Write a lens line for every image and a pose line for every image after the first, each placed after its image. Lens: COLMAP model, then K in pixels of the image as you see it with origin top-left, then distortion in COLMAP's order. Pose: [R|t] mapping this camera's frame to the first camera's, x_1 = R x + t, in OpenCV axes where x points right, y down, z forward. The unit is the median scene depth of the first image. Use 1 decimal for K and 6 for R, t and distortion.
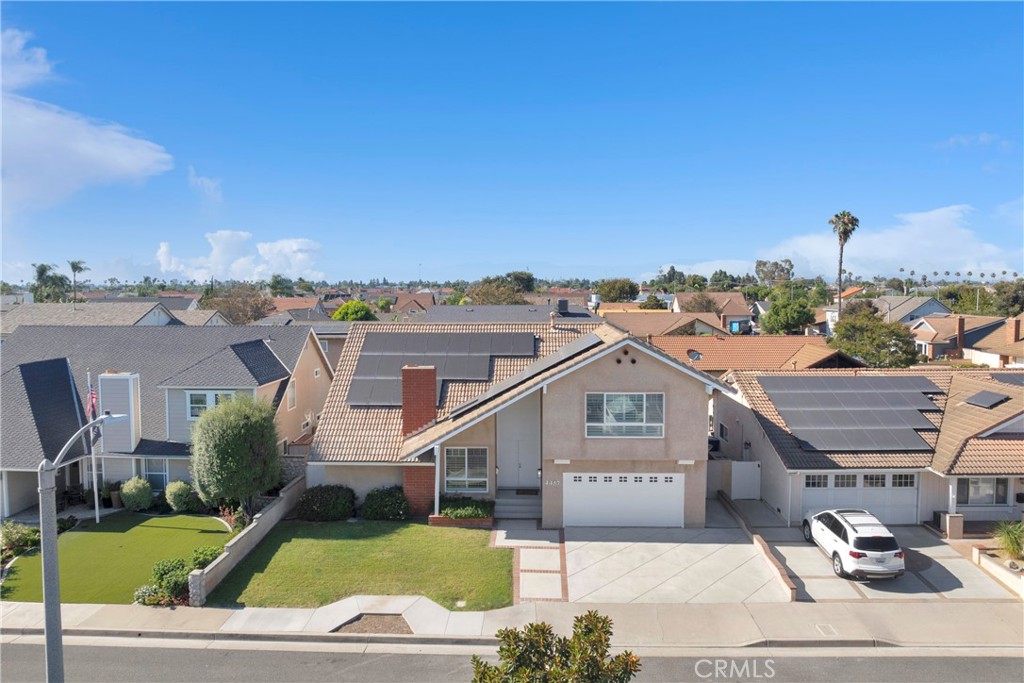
lens RADIAL K [[717.5, 0, 512.0], [0, 717.5, 341.5], [0, 0, 1]] dist [-0.040029, 0.000858]
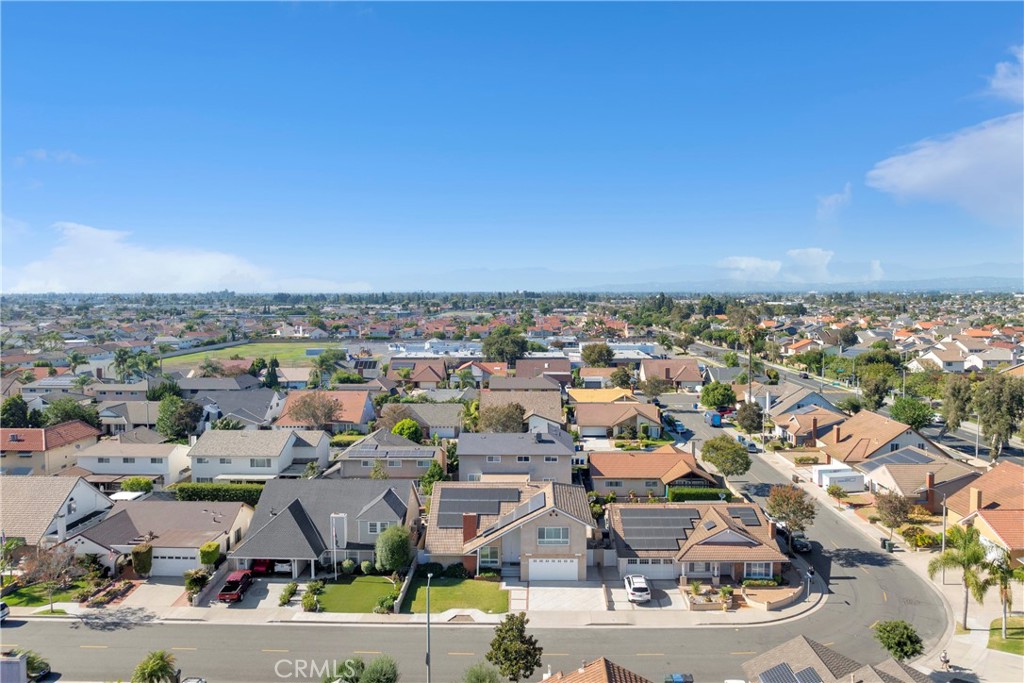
lens RADIAL K [[743.8, 0, 528.3], [0, 743.8, 340.4], [0, 0, 1]] dist [-0.033198, 0.000778]
pose [[0.999668, 0.002666, 0.025634, 0.001110], [-0.002575, 0.999990, -0.003590, -0.564958], [-0.025643, 0.003523, 0.999665, -1.574105]]
